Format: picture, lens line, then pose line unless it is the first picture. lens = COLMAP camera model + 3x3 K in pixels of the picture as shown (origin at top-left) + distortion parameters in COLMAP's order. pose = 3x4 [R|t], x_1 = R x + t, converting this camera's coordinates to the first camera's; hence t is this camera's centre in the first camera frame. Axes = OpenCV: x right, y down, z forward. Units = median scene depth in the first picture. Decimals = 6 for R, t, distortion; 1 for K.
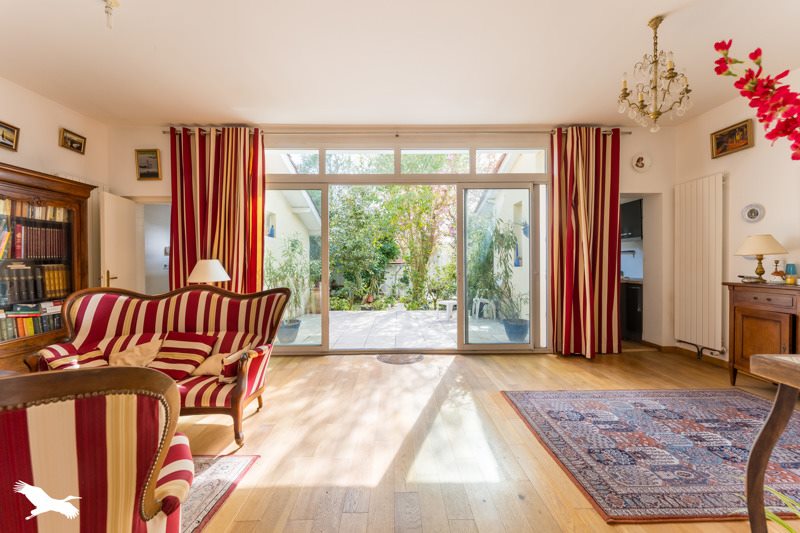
lens RADIAL K [[330.0, 0, 410.2], [0, 330.0, 266.1], [0, 0, 1]] dist [0.000181, -0.000043]
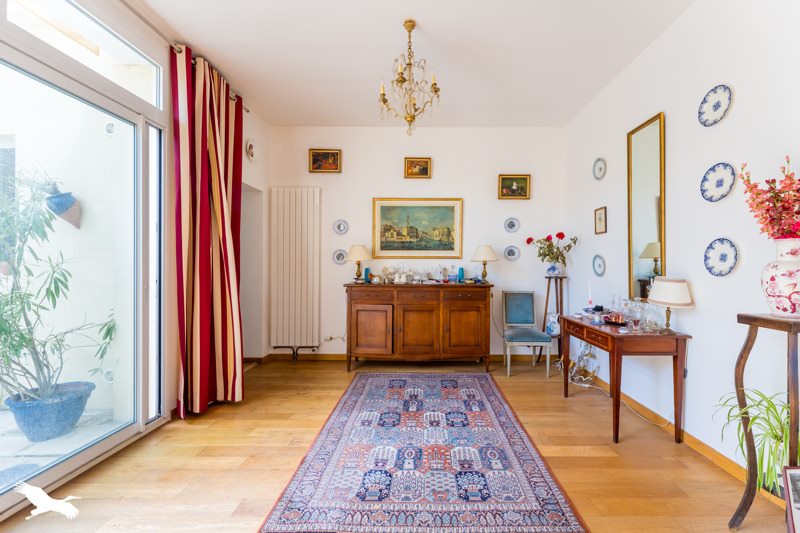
lens RADIAL K [[330.0, 0, 410.2], [0, 330.0, 266.1], [0, 0, 1]] dist [0.000181, -0.000043]
pose [[0.042403, 0.004748, 0.999089, -0.206034], [0.007737, 0.999957, -0.005080, -0.007177], [-0.999071, 0.007946, 0.042364, 0.804429]]
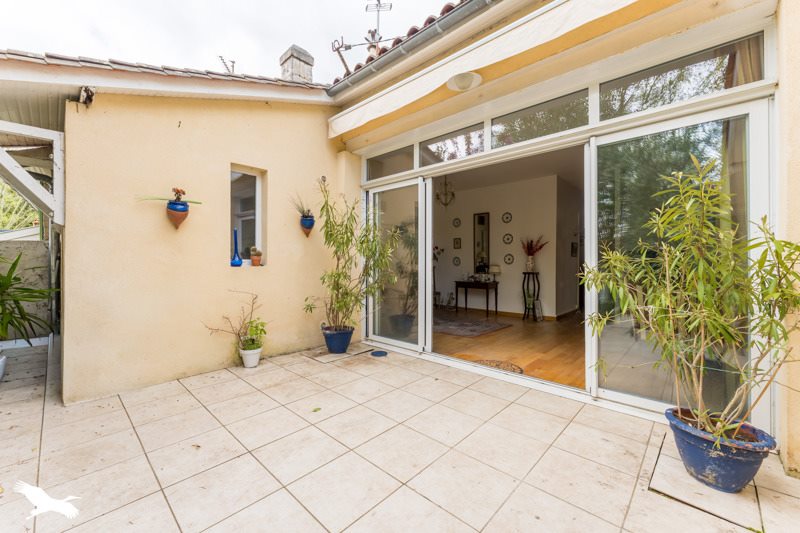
lens RADIAL K [[330.0, 0, 410.2], [0, 330.0, 266.1], [0, 0, 1]] dist [0.000181, -0.000043]
pose [[-0.727678, -0.002197, 0.685916, -0.643344], [0.008706, 0.999885, 0.012439, -0.007938], [-0.685864, 0.015023, -0.727575, 2.381103]]
